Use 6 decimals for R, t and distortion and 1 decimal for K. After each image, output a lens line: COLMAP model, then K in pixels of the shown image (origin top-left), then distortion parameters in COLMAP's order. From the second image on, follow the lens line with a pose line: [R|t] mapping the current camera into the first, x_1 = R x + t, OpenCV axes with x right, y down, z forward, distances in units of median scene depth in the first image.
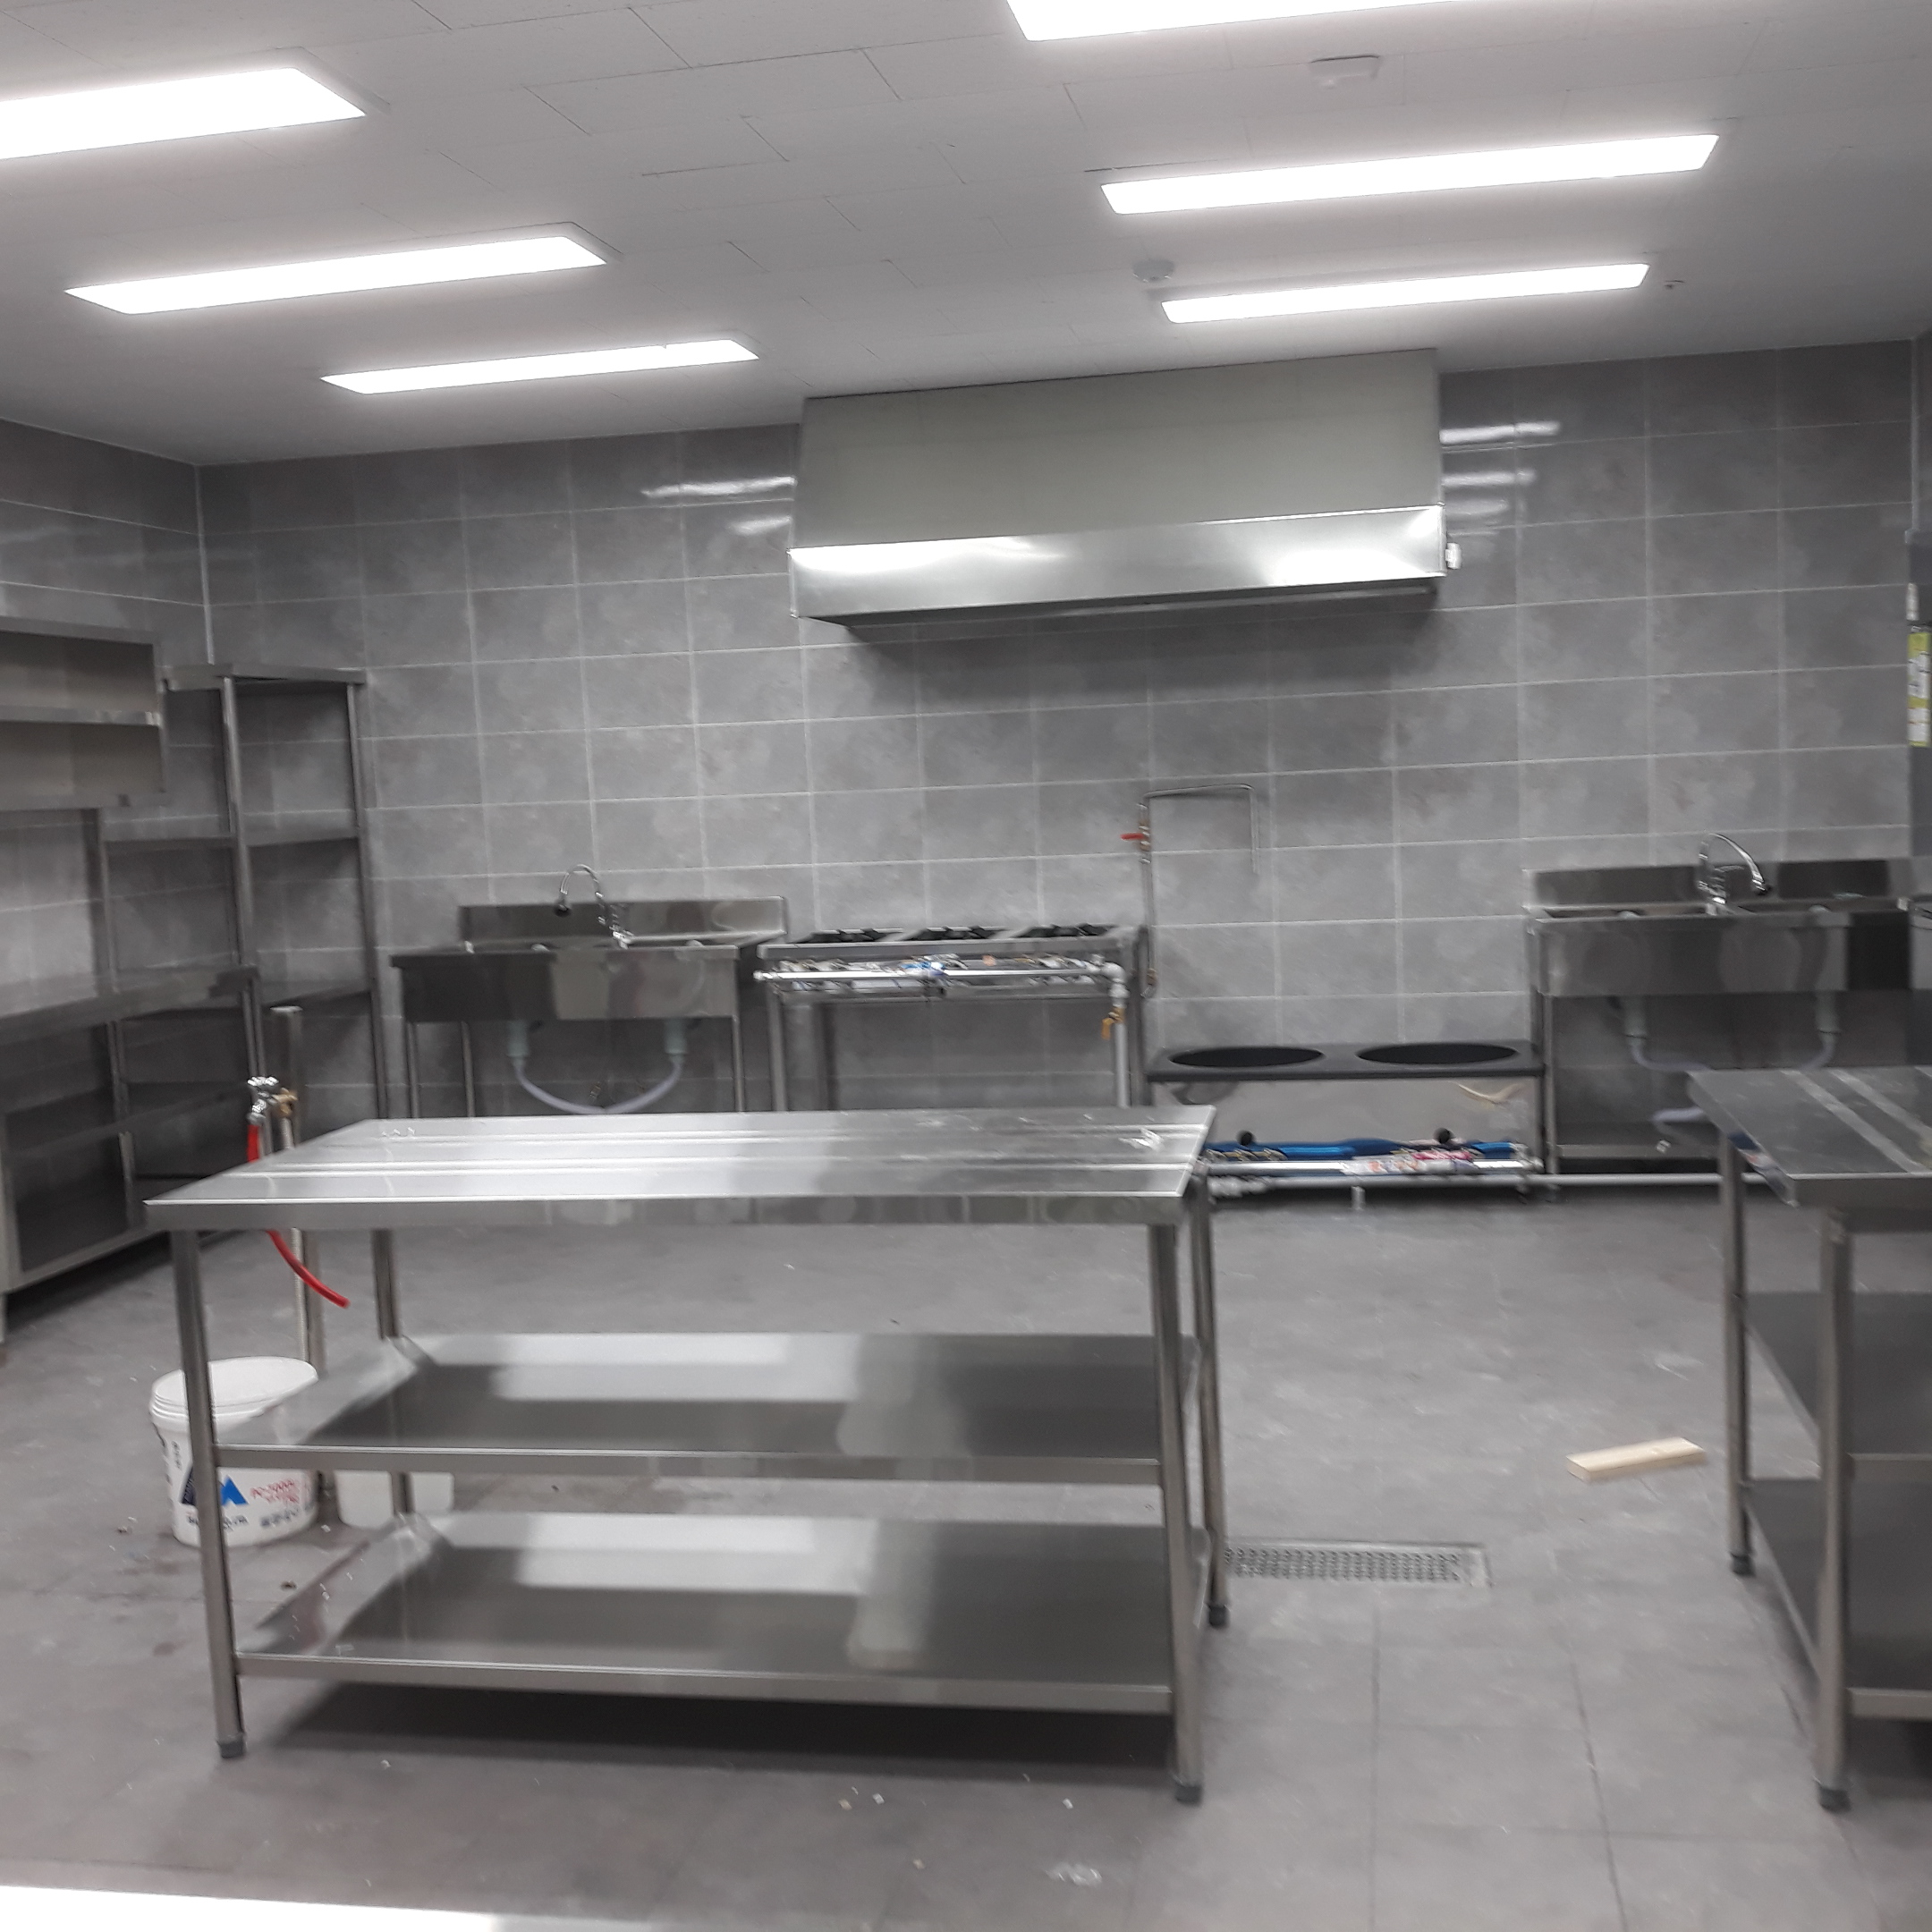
lens RADIAL K [[2067.9, 0, 966.3], [0, 2067.9, 1016.7], [0, 0, 1]] dist [-0.034218, 0.000000]
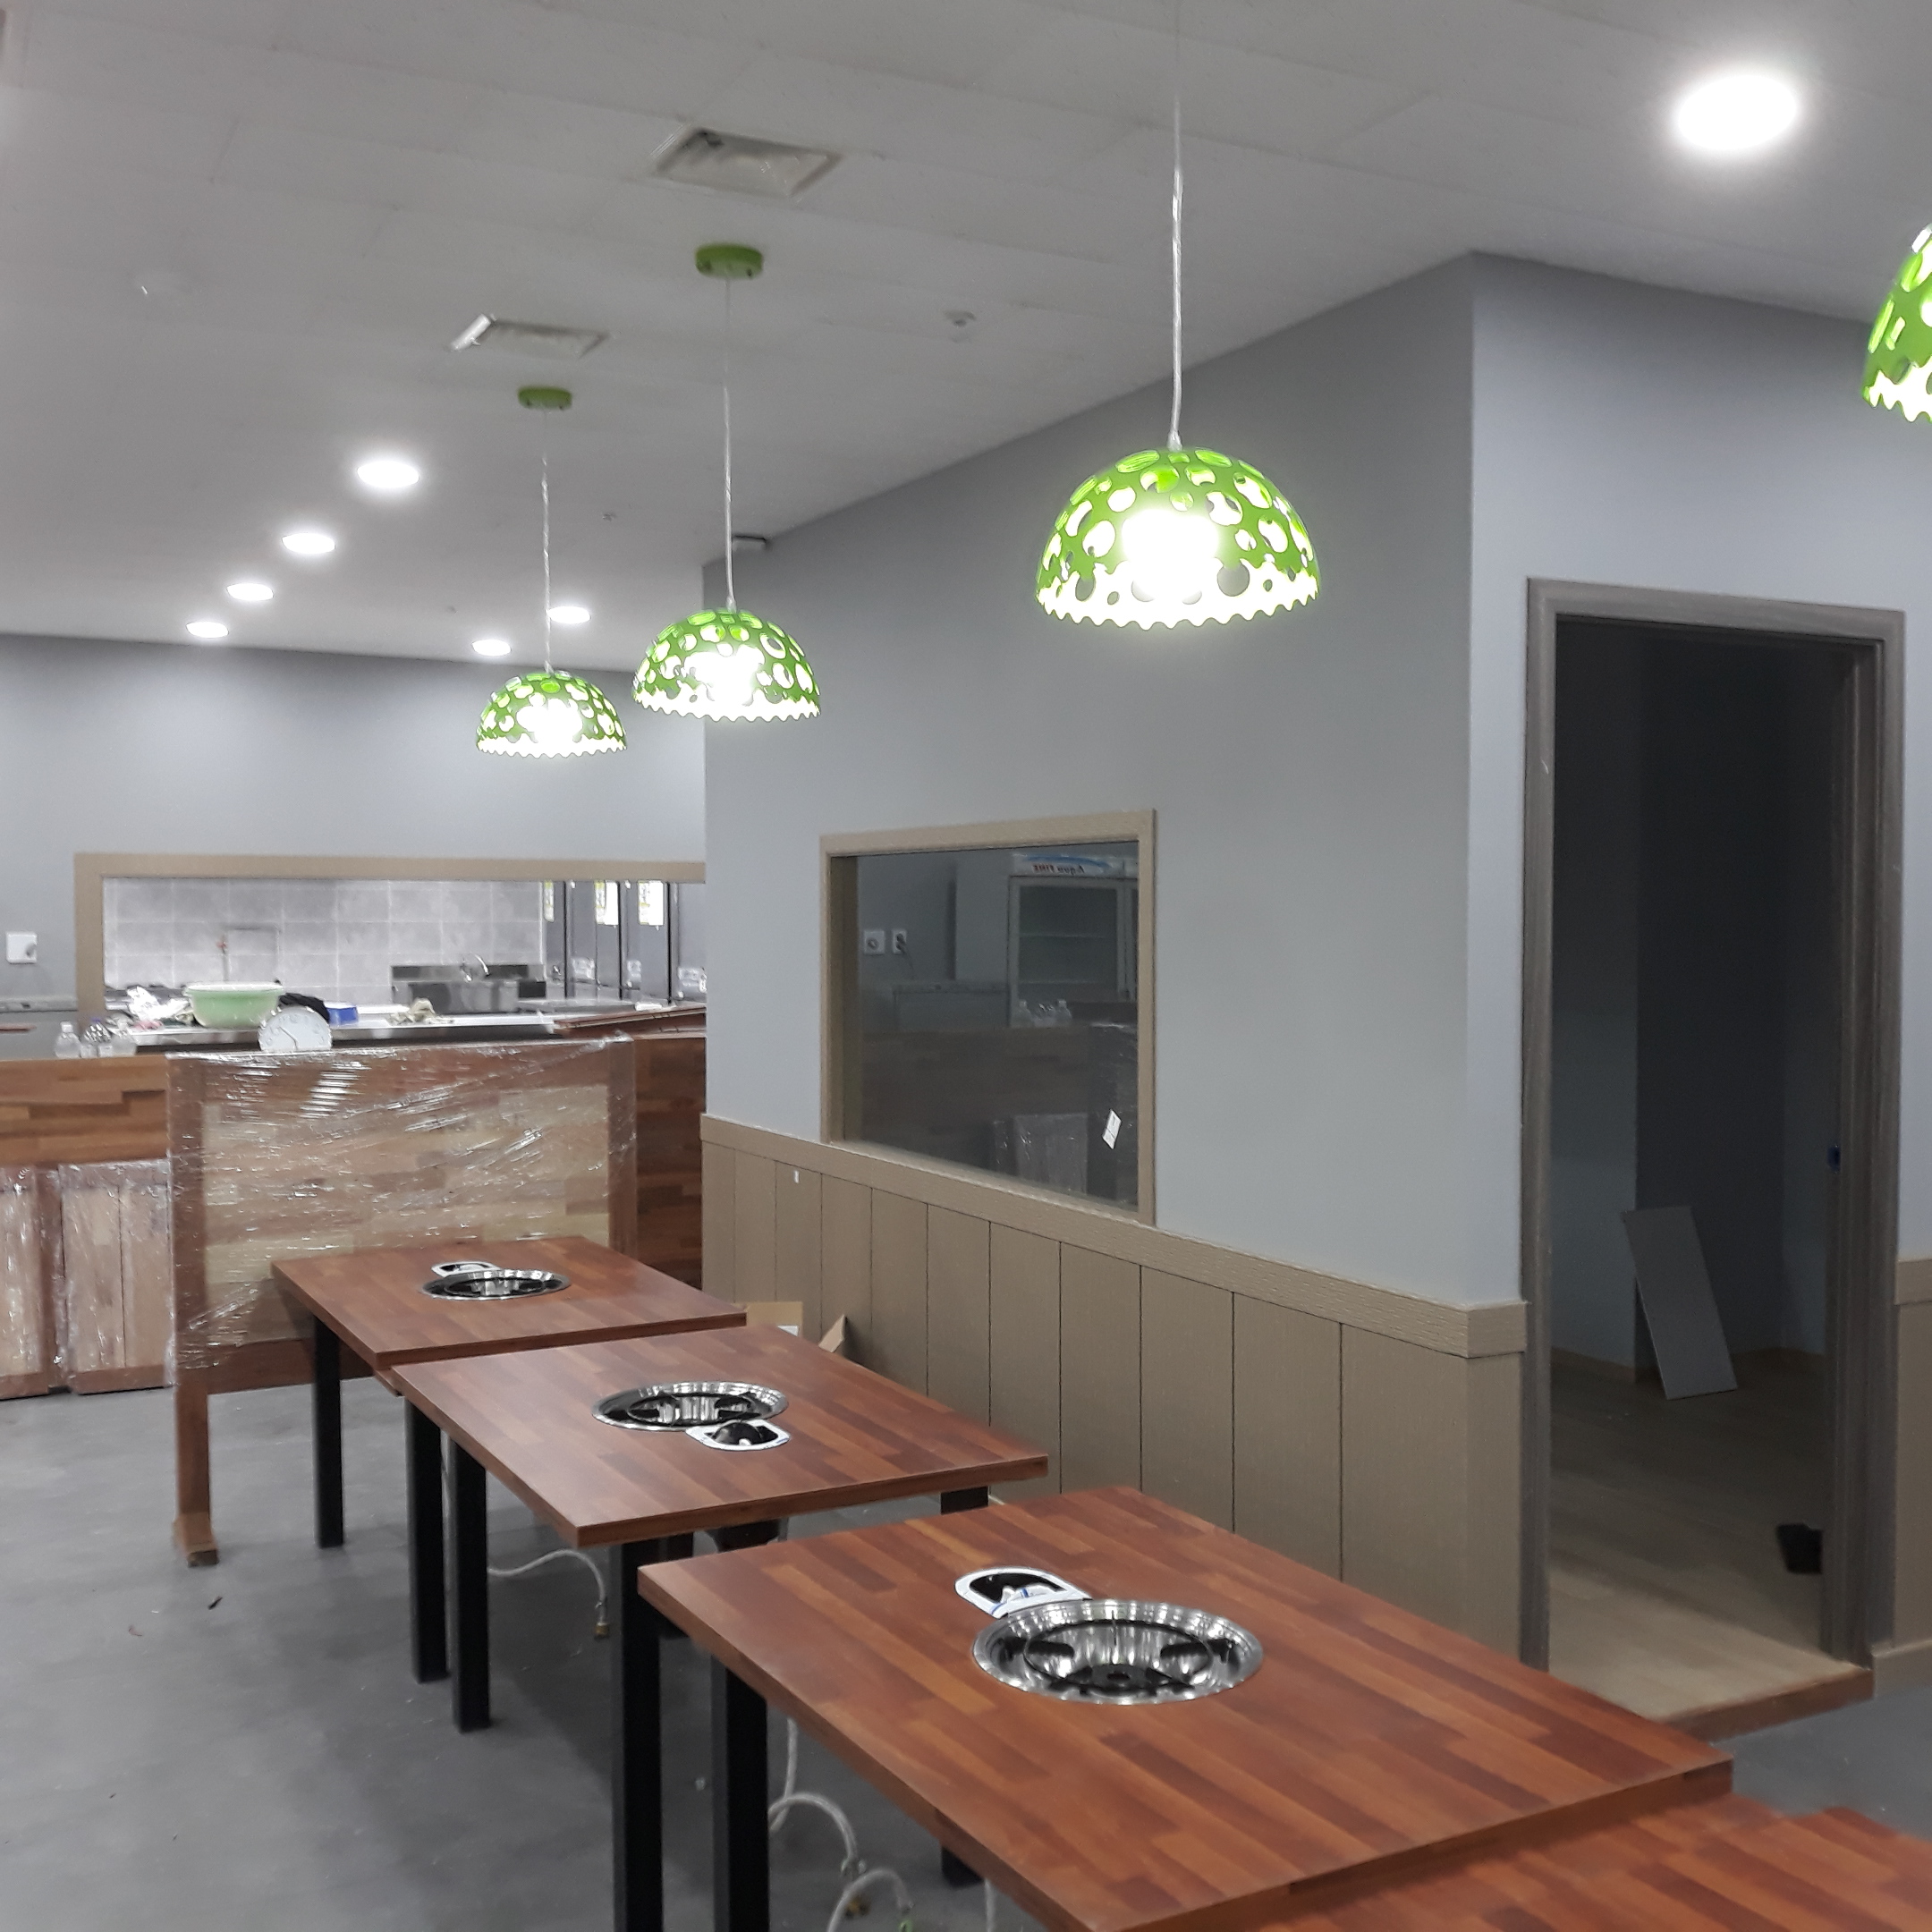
lens RADIAL K [[2067.9, 0, 962.4], [0, 2067.9, 953.1], [0, 0, 1]] dist [-0.034218, 0.000000]
pose [[0.764388, 0.031151, 0.644004, -0.763473], [0.028780, 0.996188, -0.082346, 0.131799], [-0.644114, 0.081478, 0.760577, -1.253903]]
